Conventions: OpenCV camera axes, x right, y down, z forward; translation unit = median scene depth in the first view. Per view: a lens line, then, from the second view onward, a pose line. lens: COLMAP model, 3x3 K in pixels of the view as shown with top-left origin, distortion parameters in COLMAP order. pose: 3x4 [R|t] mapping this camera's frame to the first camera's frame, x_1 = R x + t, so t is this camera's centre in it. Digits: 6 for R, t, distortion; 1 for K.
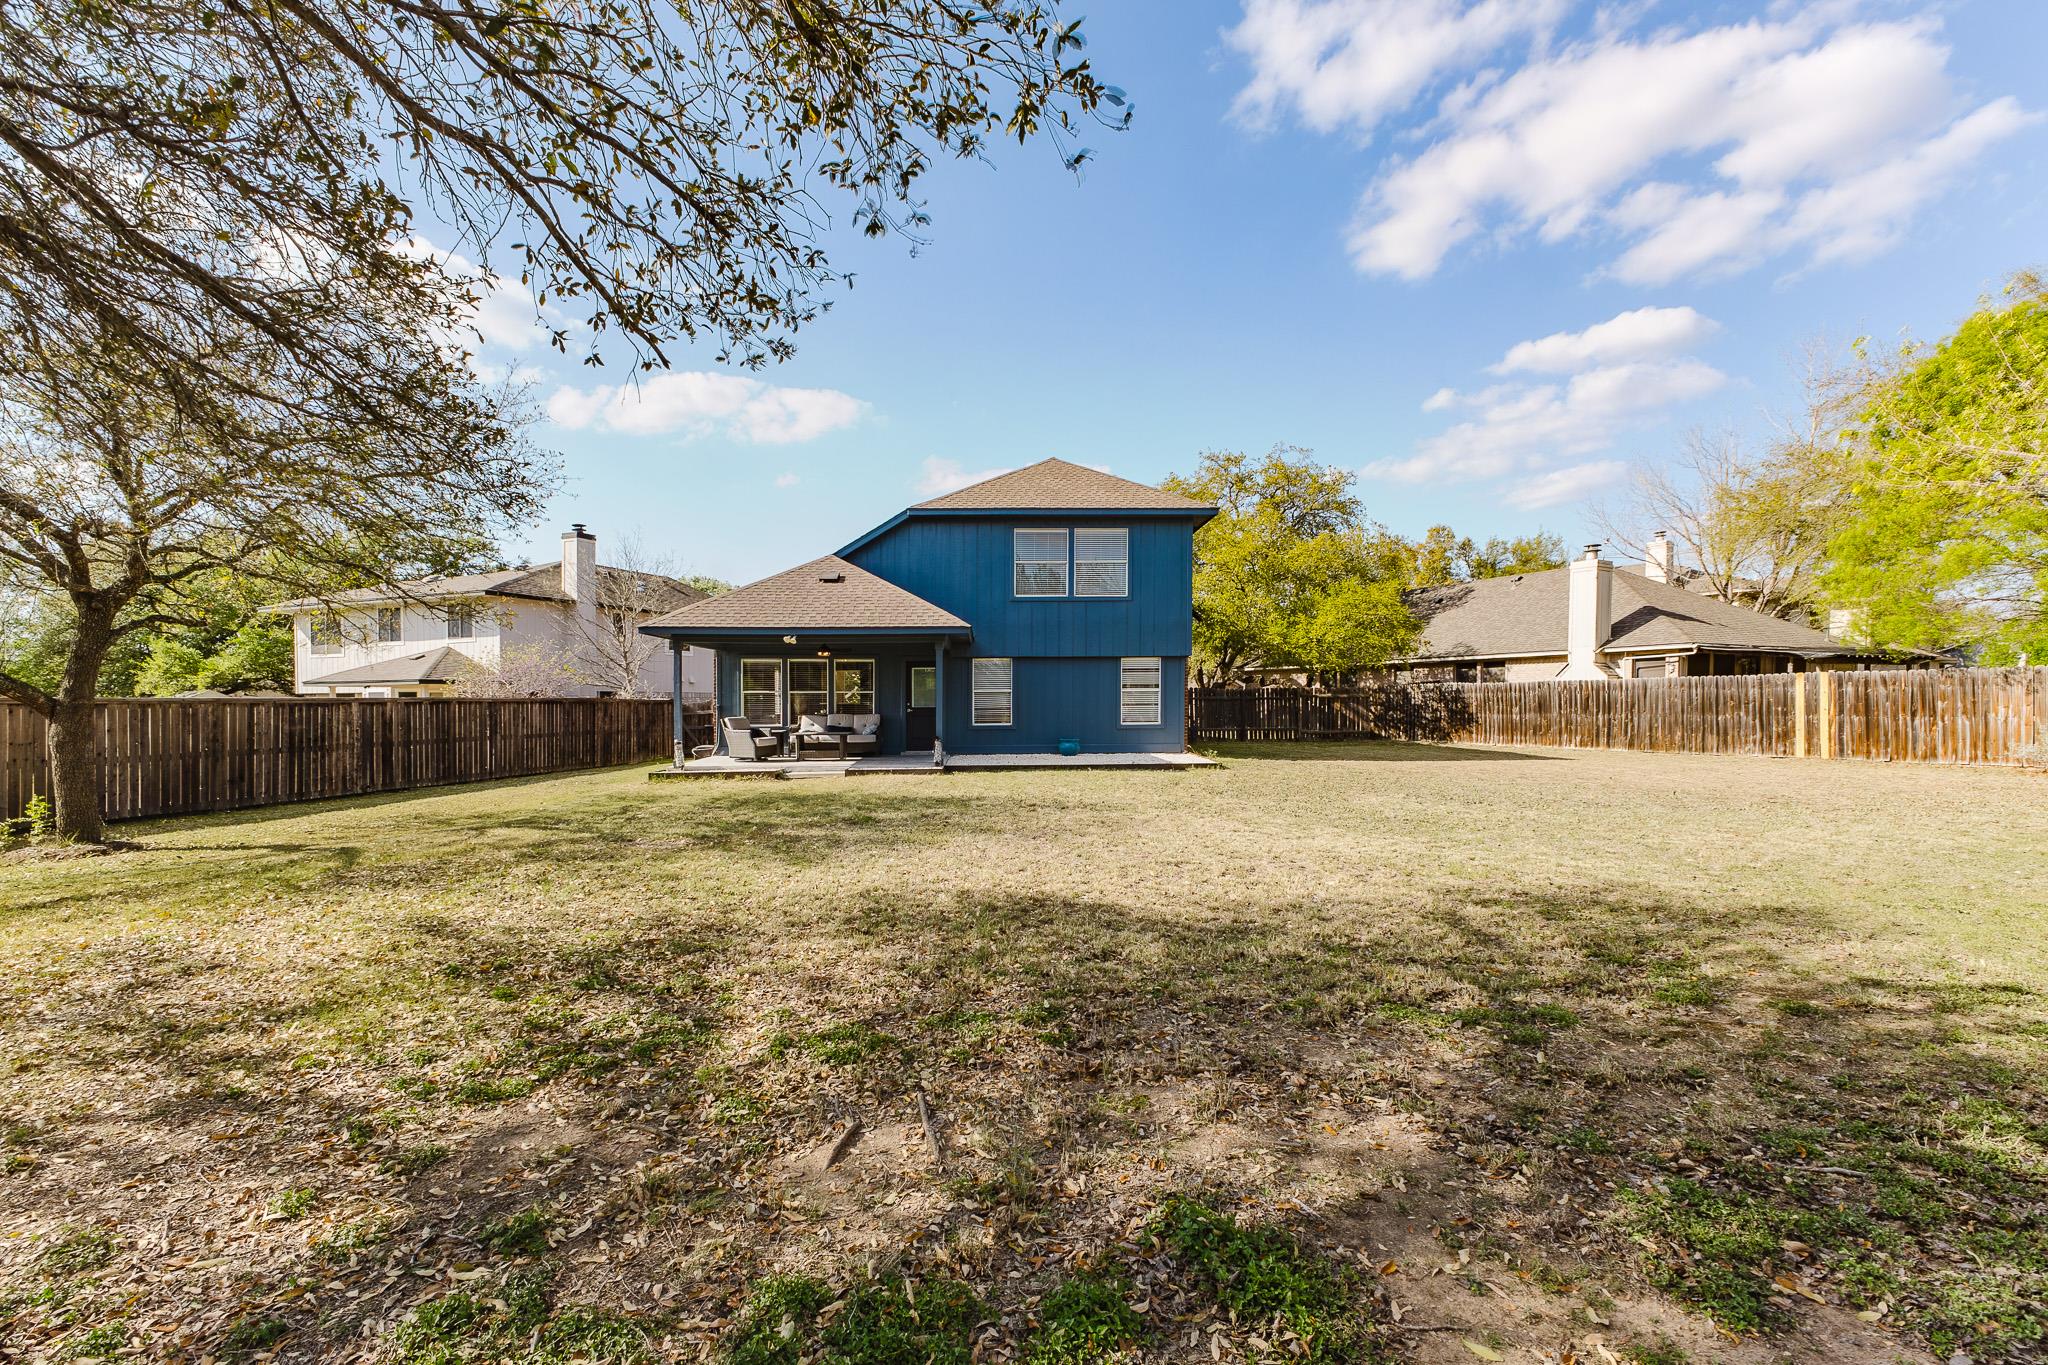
lens RADIAL K [[883.9, 0, 1024.0], [0, 883.9, 682.5], [0, 0, 1]] dist [0.001426, 0.000246]
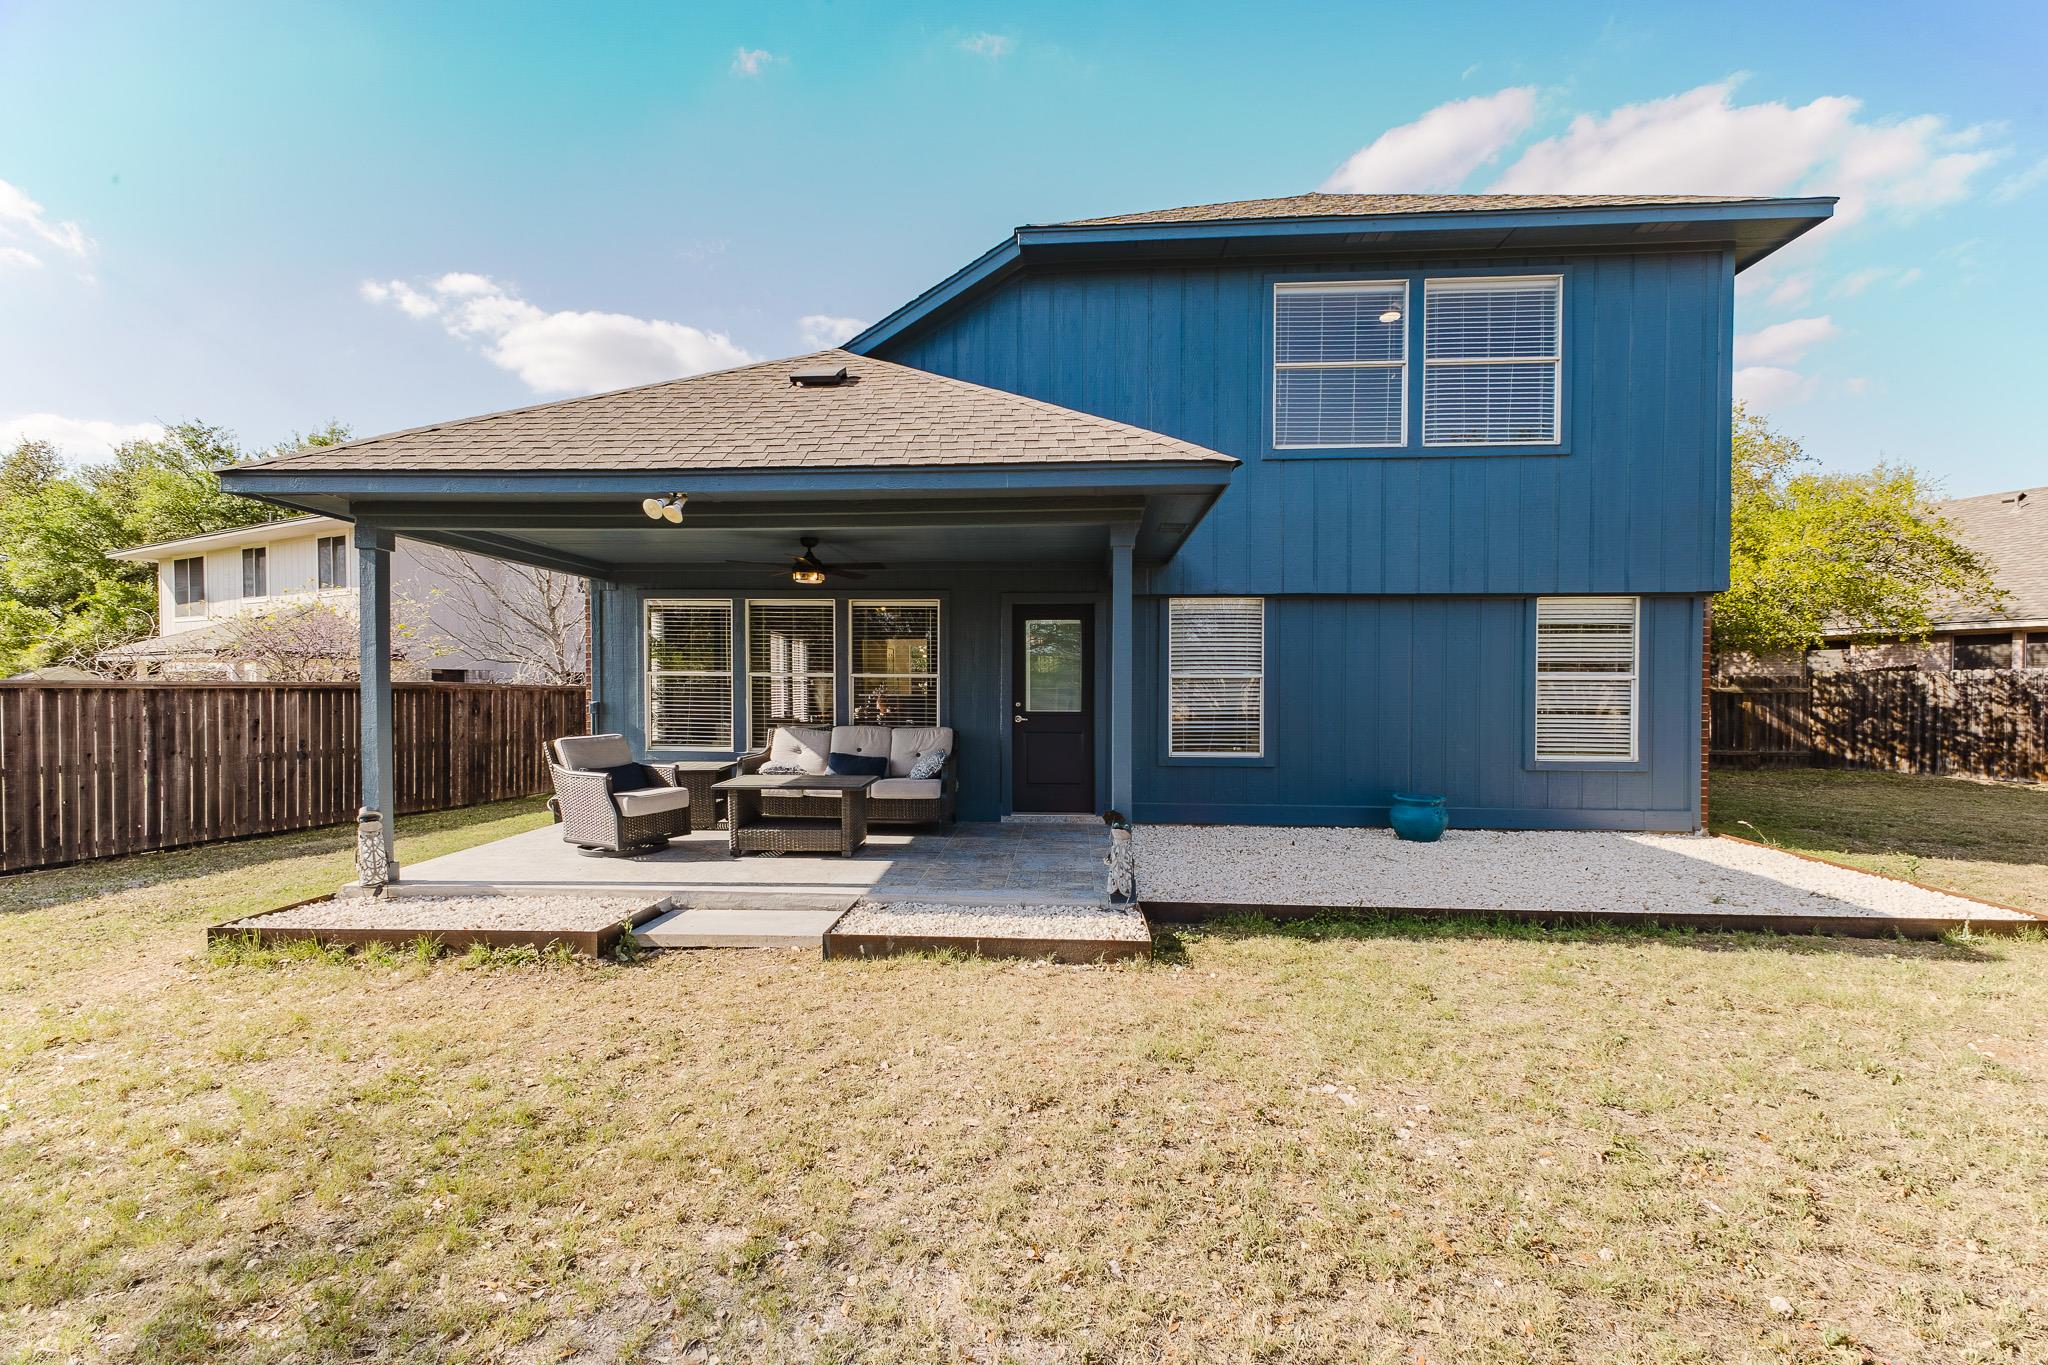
lens RADIAL K [[897.3, 0, 1024.0], [0, 897.3, 682.5], [0, 0, 1]] dist [0.002720, 0.000296]
pose [[0.994383, 0.008371, -0.105512, -0.082593], [-0.006764, 0.999856, 0.015582, 0.006846], [0.105627, -0.014781, 0.994296, 0.567219]]
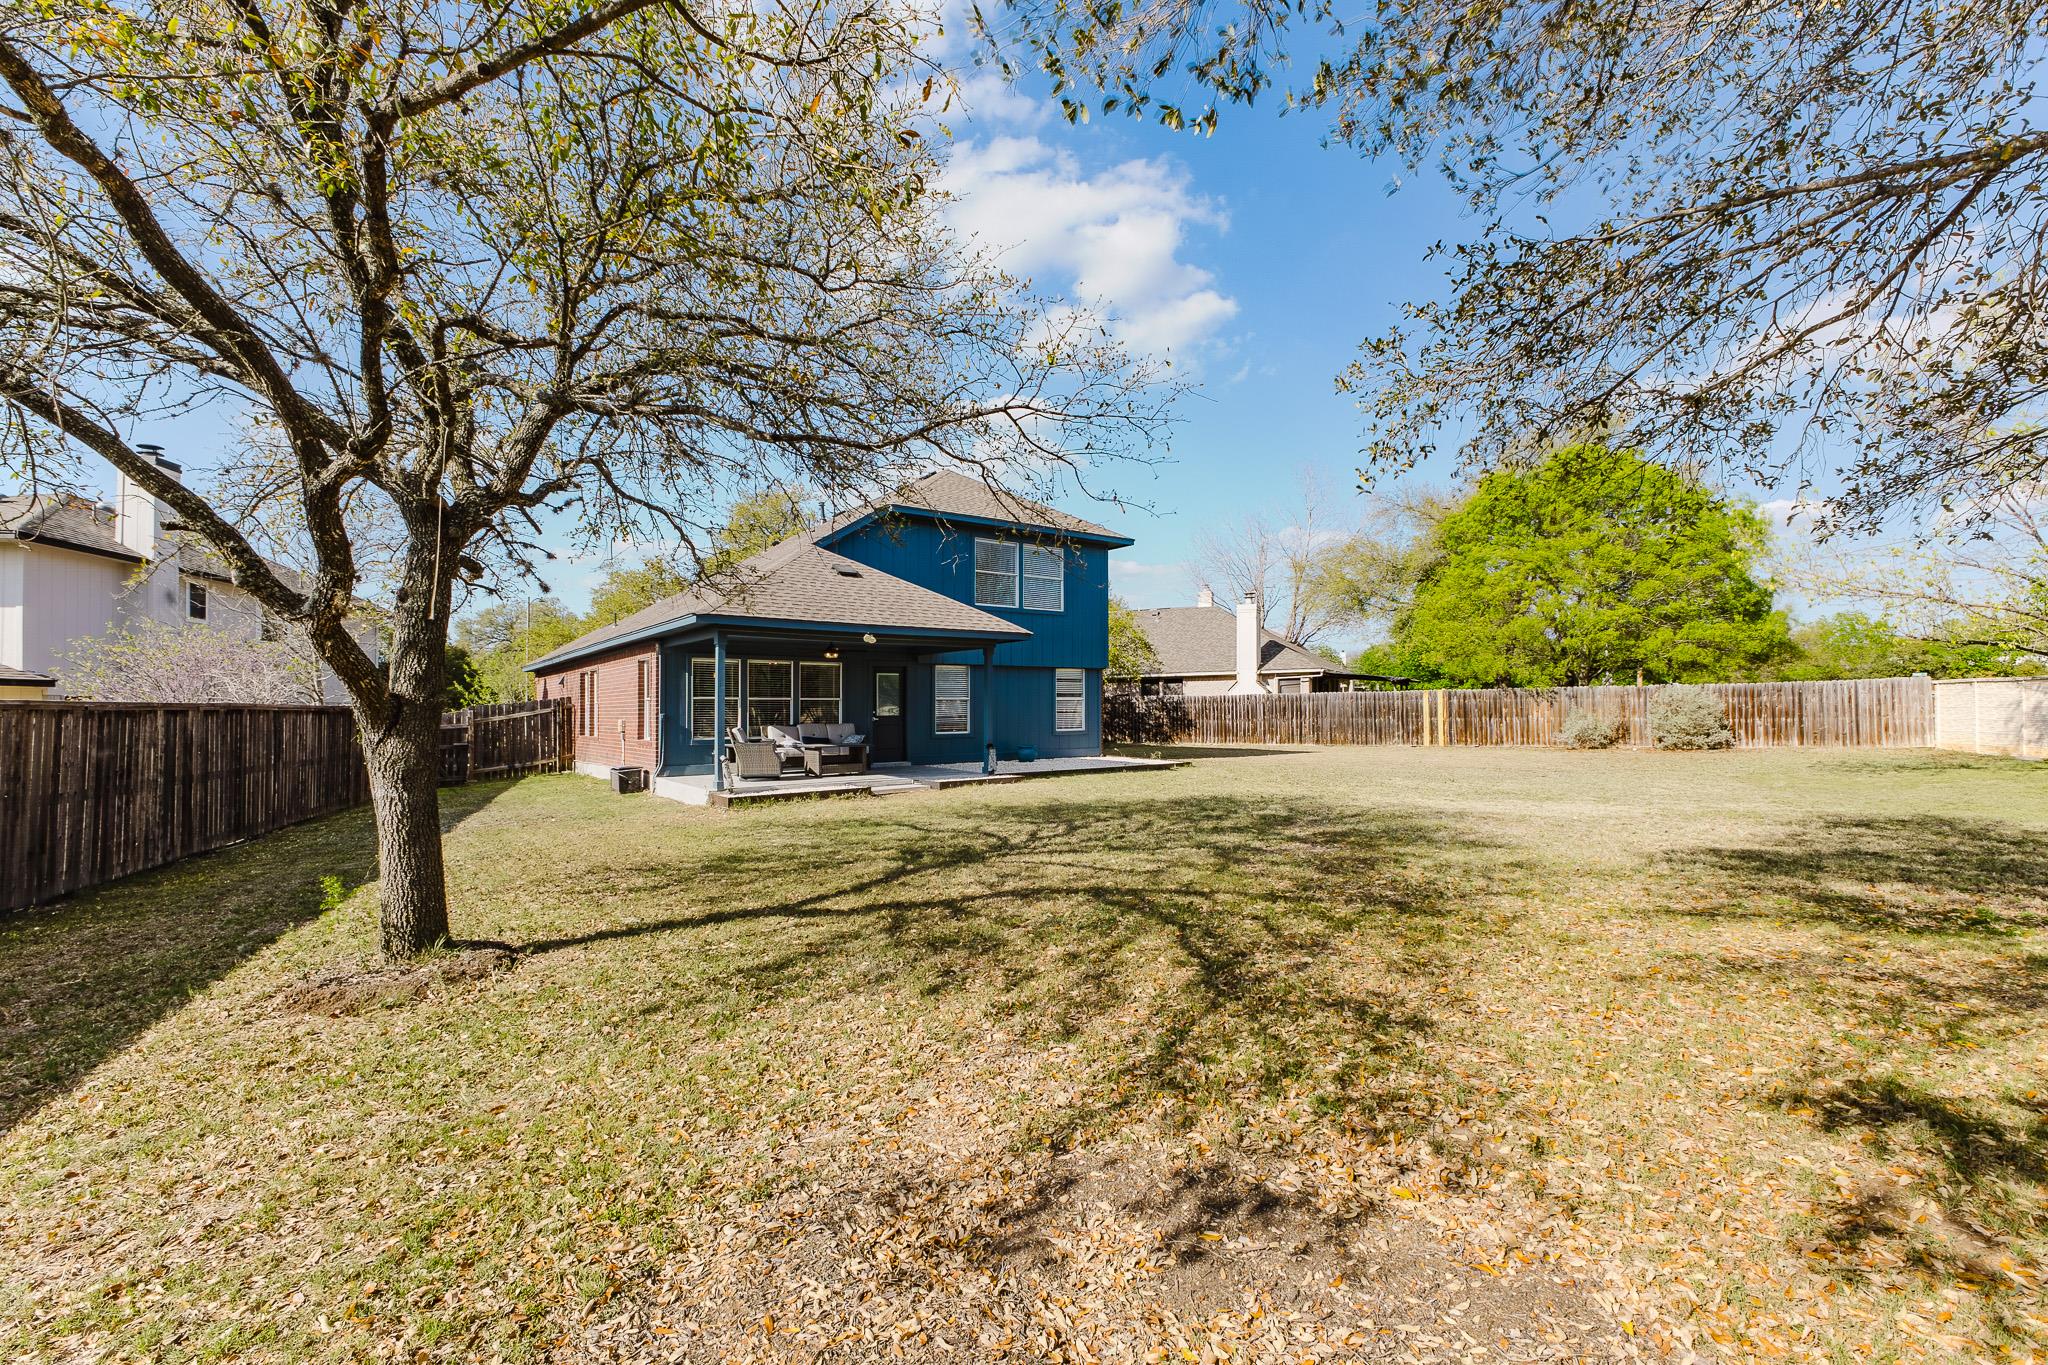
lens RADIAL K [[861.3, 0, 1026.8], [0, 861.3, 656.6], [0, 0, 1]] dist [0.016151, 0.000168]
pose [[0.825217, 0.033685, 0.563811, -0.512568], [-0.008128, 0.998825, -0.047778, 0.007981], [-0.564757, 0.034845, 0.824521, 0.158874]]
